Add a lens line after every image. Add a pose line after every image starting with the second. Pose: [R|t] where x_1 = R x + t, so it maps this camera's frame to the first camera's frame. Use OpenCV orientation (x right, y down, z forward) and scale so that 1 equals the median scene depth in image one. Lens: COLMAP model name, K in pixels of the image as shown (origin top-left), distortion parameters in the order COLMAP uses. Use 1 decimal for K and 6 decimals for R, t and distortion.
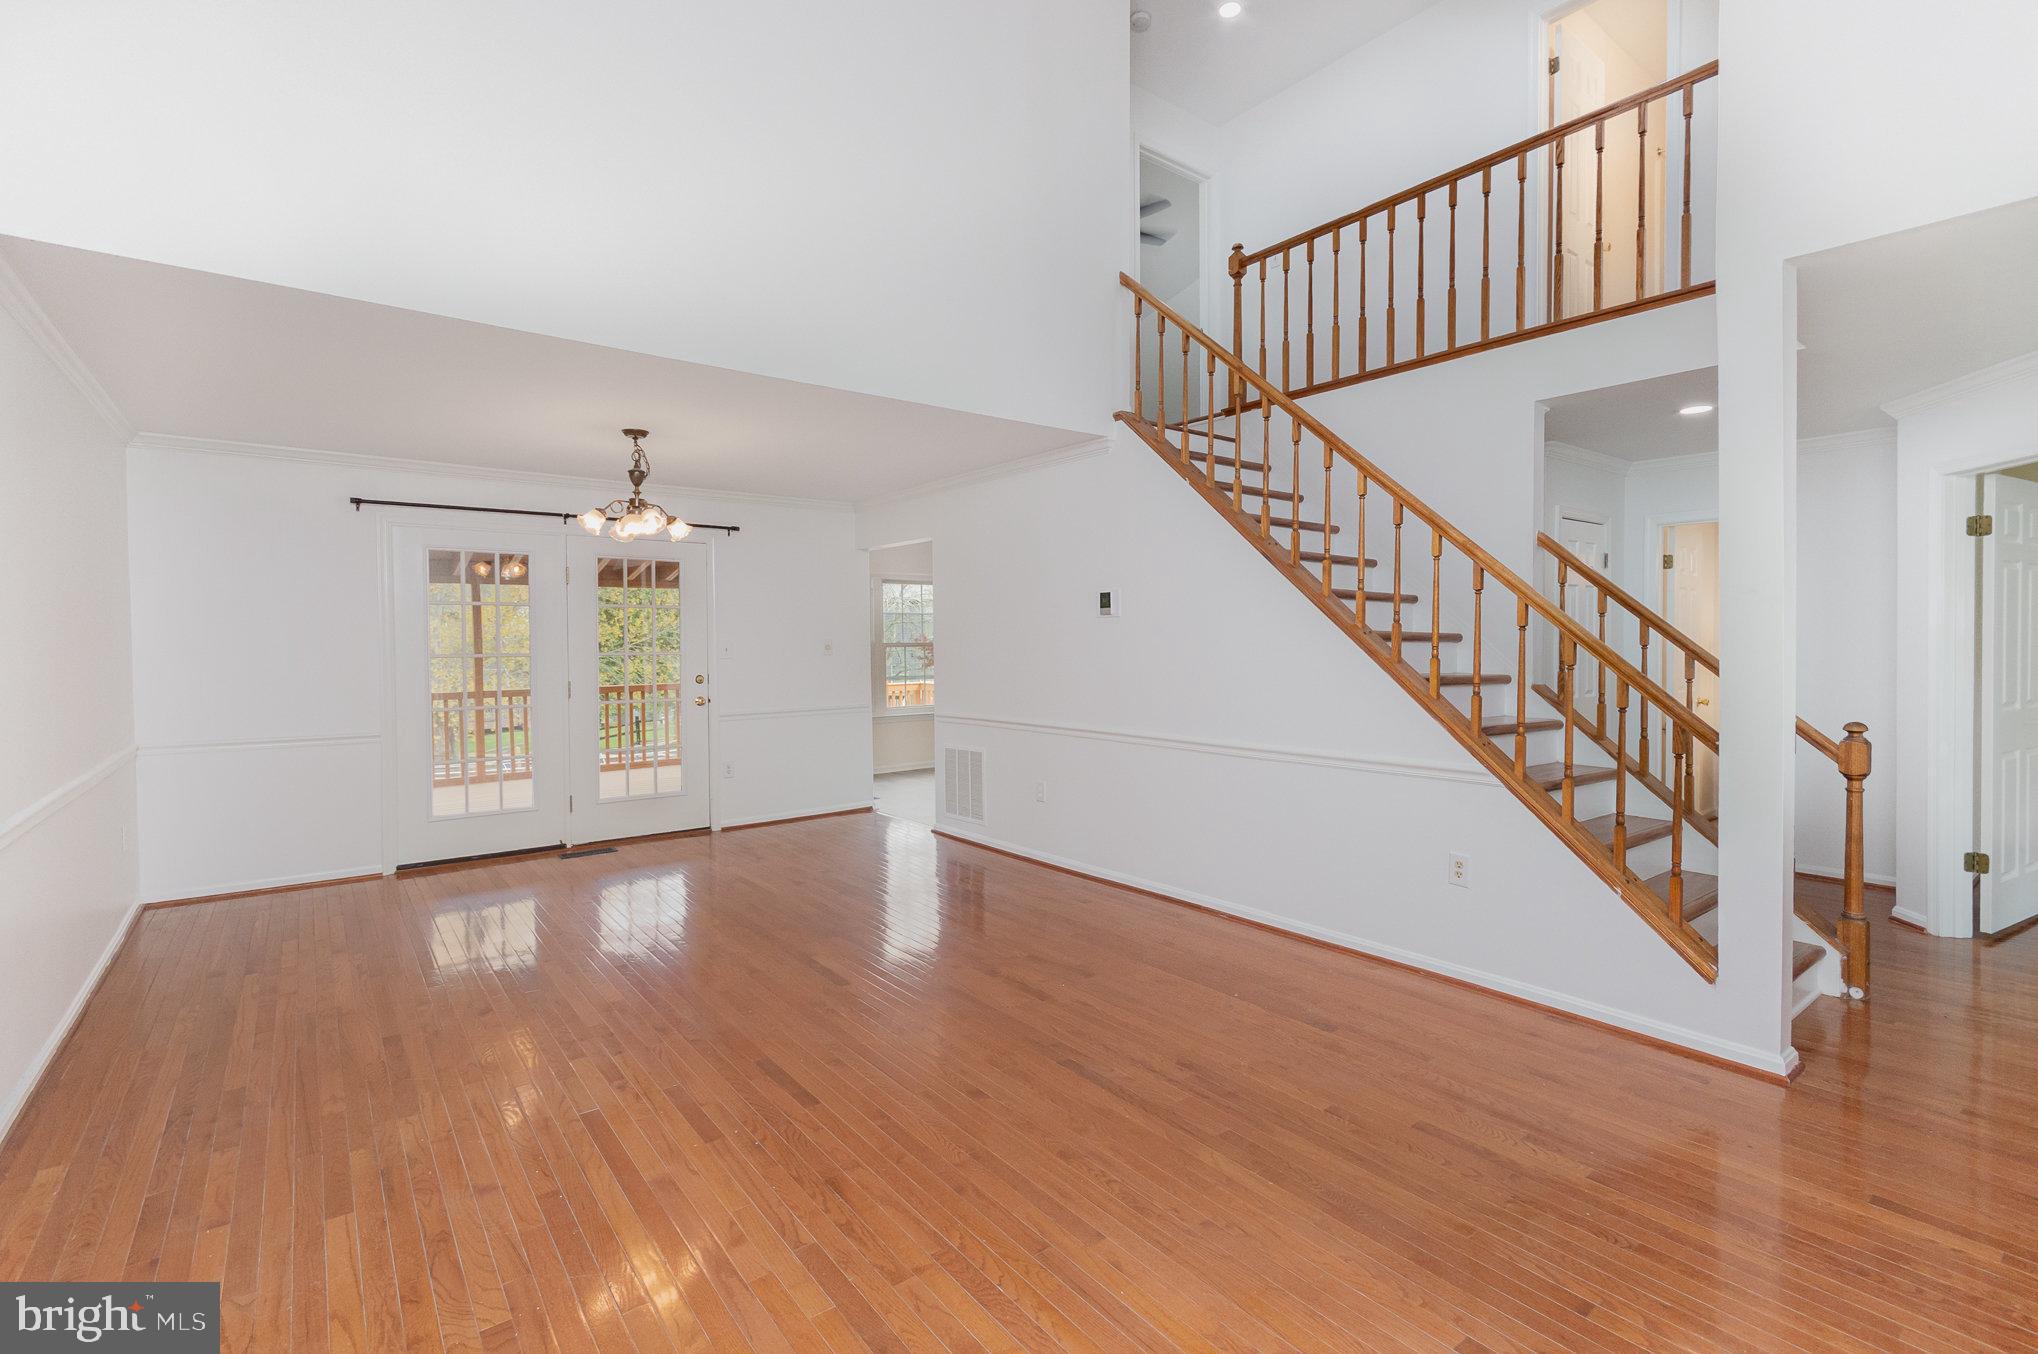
lens RADIAL K [[942.0, 0, 1028.5], [0, 942.0, 653.6], [0, 0, 1]] dist [0.023221, -0.000026]
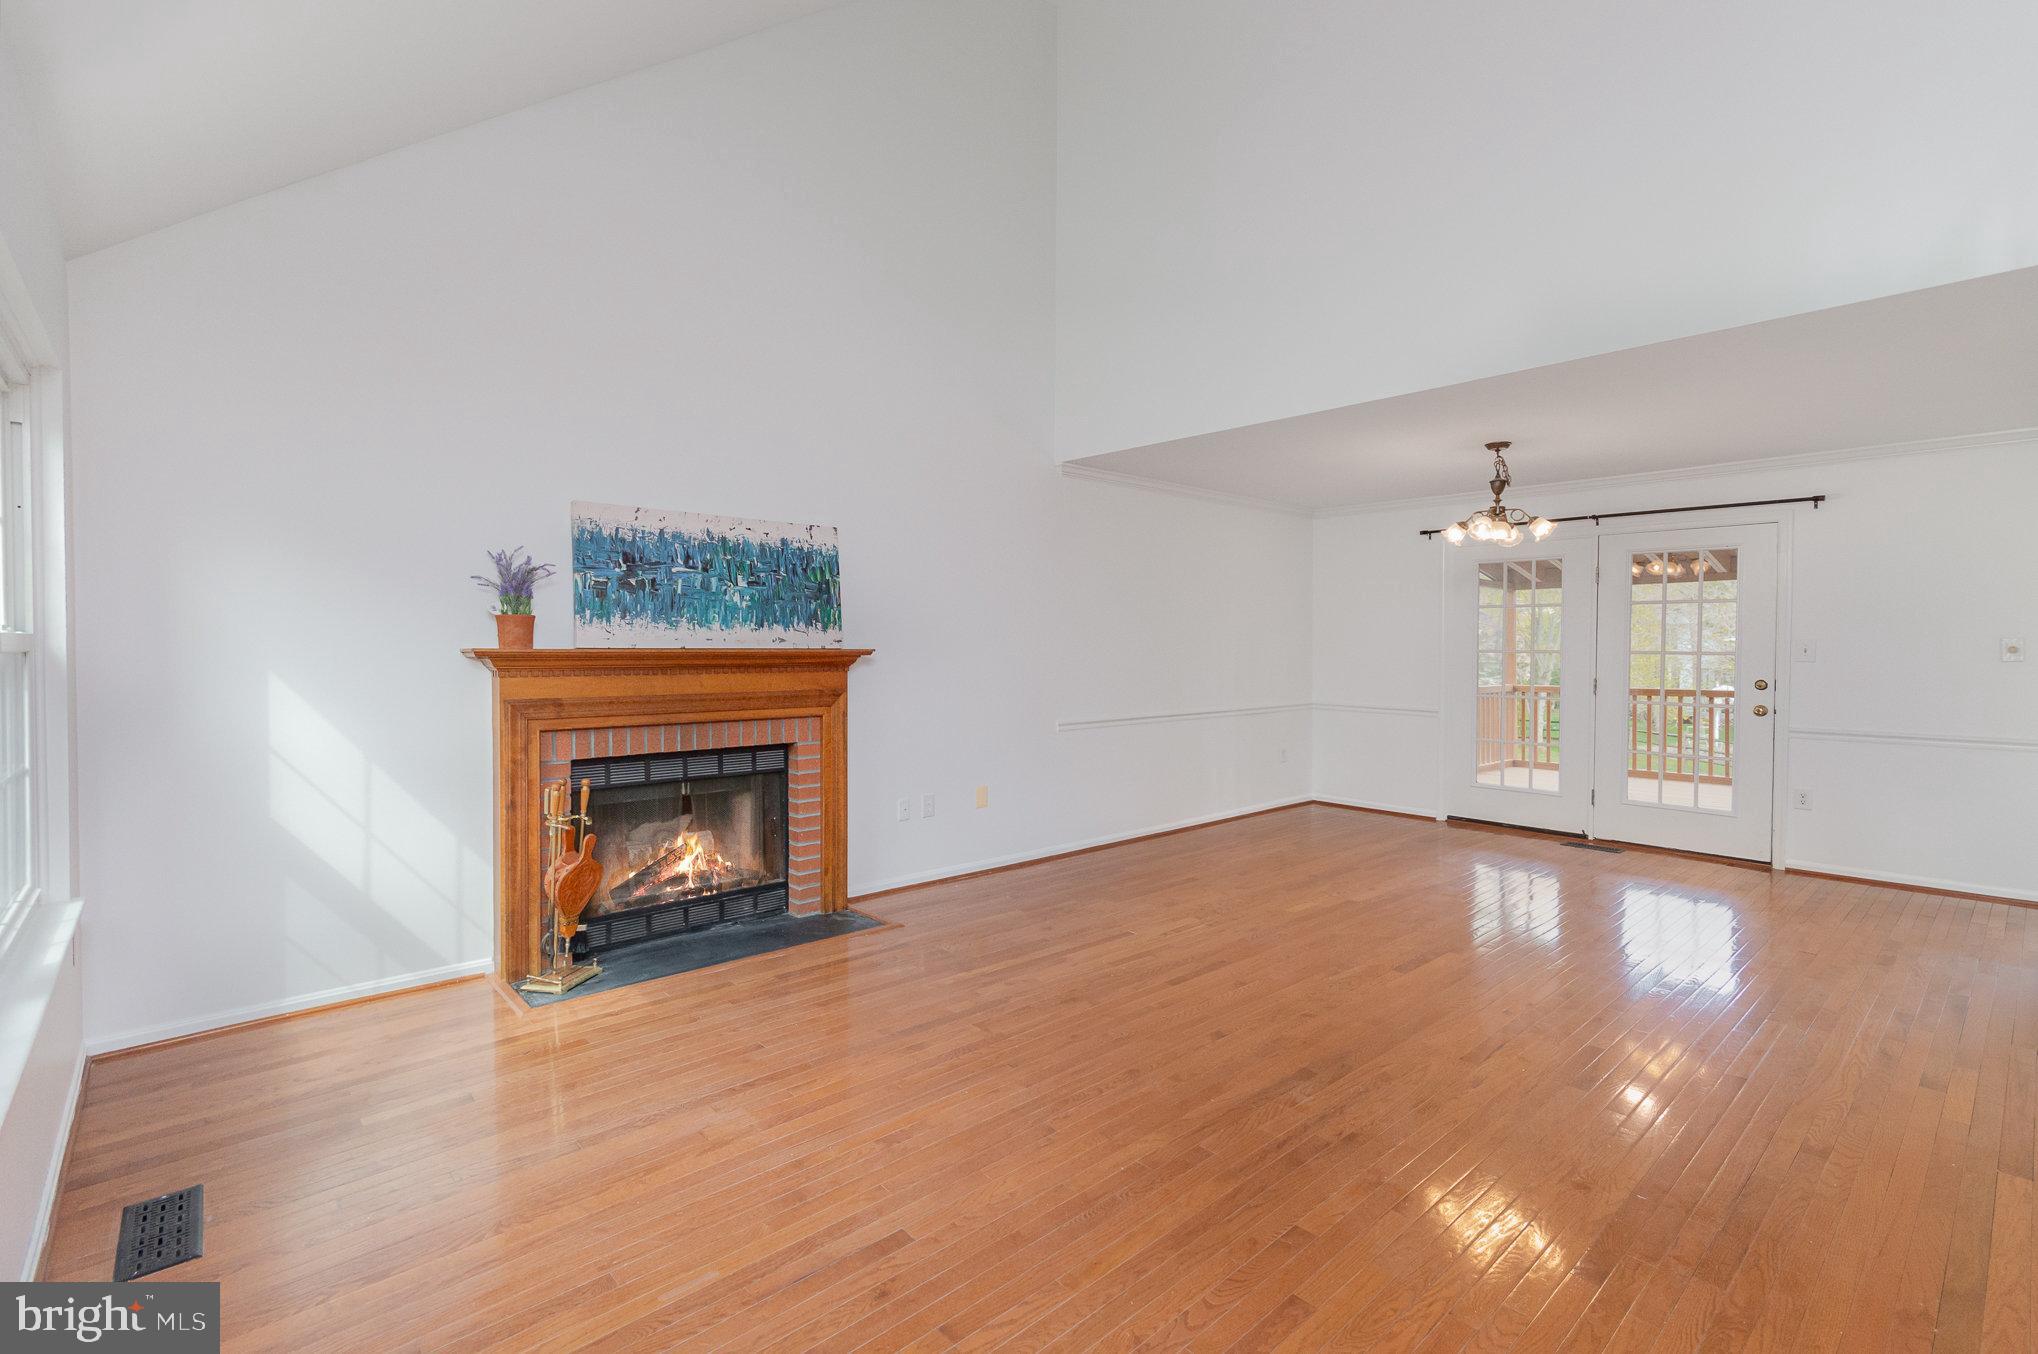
lens RADIAL K [[915.7, 0, 1011.9], [0, 915.7, 645.1], [0, 0, 1]] dist [0.002288, -0.000097]
pose [[0.058701, 0.010217, -0.998223, 0.592412], [-0.016012, 0.999829, 0.009291, -0.007088], [0.998147, 0.015438, 0.058854, 0.391717]]
